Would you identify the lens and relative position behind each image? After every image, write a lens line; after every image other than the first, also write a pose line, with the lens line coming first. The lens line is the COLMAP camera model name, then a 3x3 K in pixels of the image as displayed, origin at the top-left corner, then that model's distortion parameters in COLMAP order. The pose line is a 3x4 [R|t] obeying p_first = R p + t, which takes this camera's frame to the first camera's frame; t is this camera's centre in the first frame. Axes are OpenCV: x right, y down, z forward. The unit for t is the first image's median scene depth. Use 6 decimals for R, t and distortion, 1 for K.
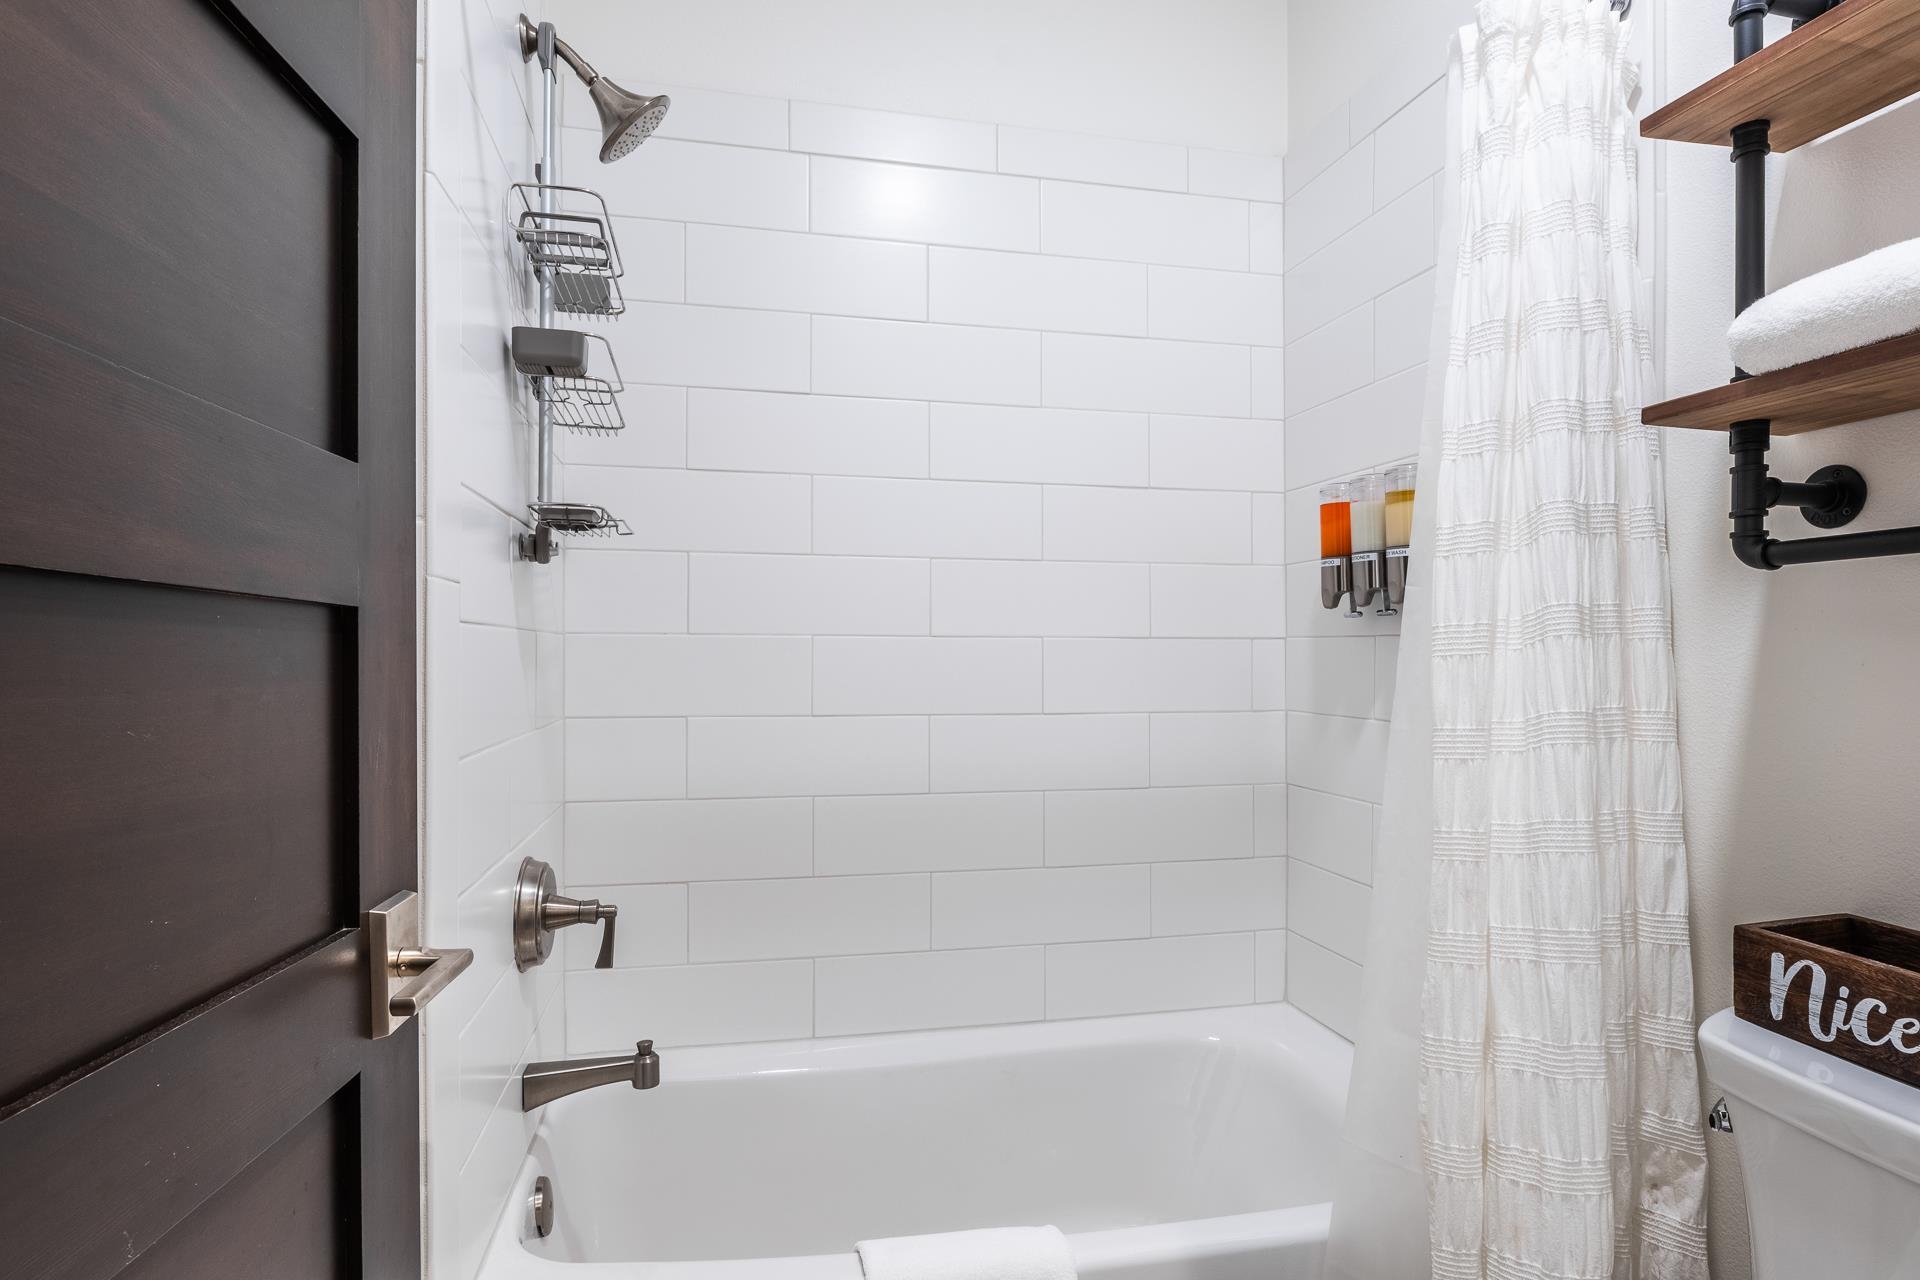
lens RADIAL K [[1026.2, 0, 958.6], [0, 1026.2, 672.5], [0, 0, 1]] dist [0.000449, 0.000161]
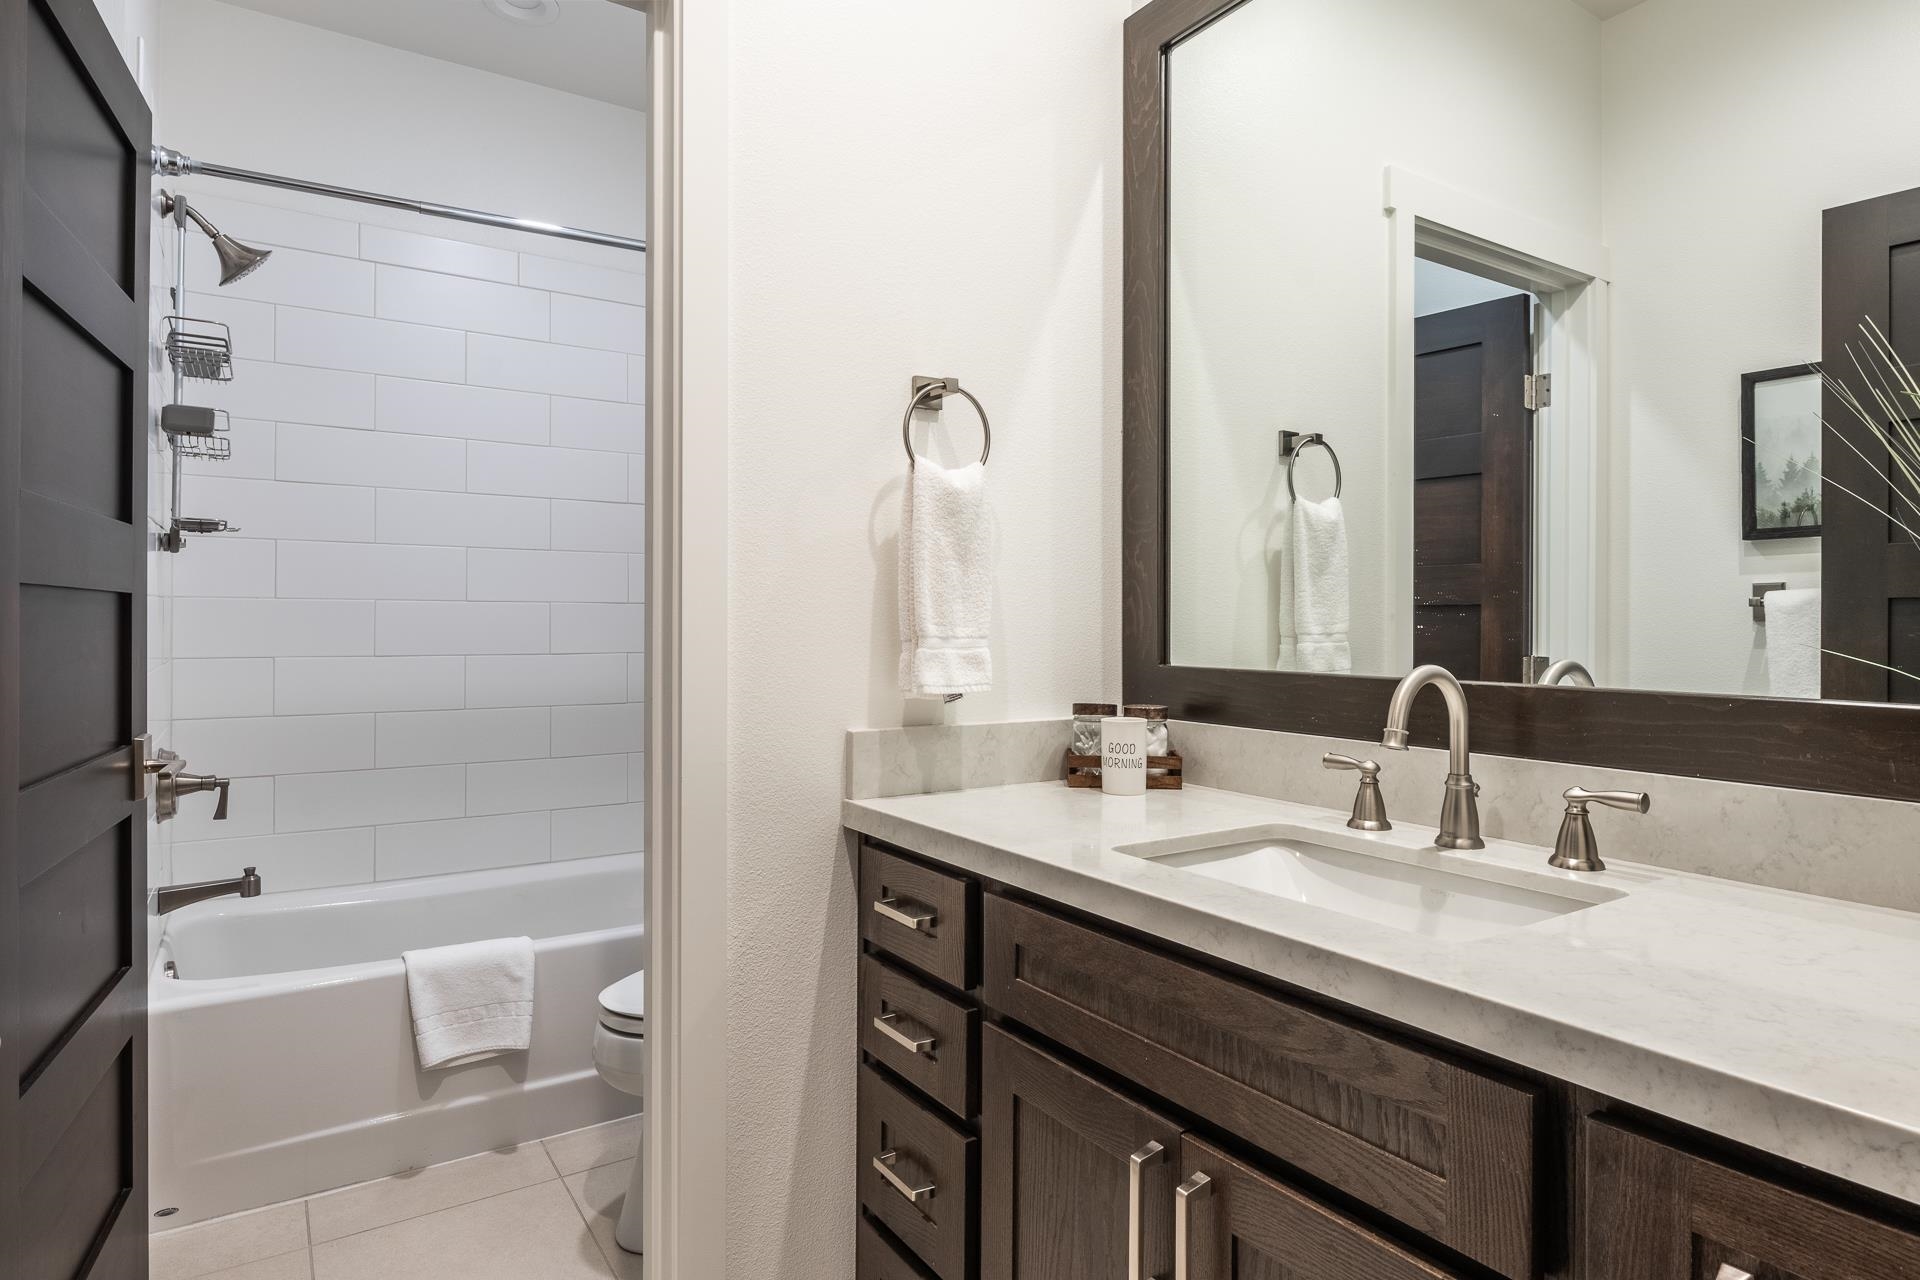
lens RADIAL K [[1075.3, 0, 957.5], [0, 1075.3, 632.0], [0, 0, 1]] dist [0.001364, 0.000656]
pose [[0.936370, 0.008203, 0.350919, 0.118505], [-0.008235, 0.999965, -0.001402, 0.002356], [-0.350918, -0.001577, 0.936405, -0.886452]]
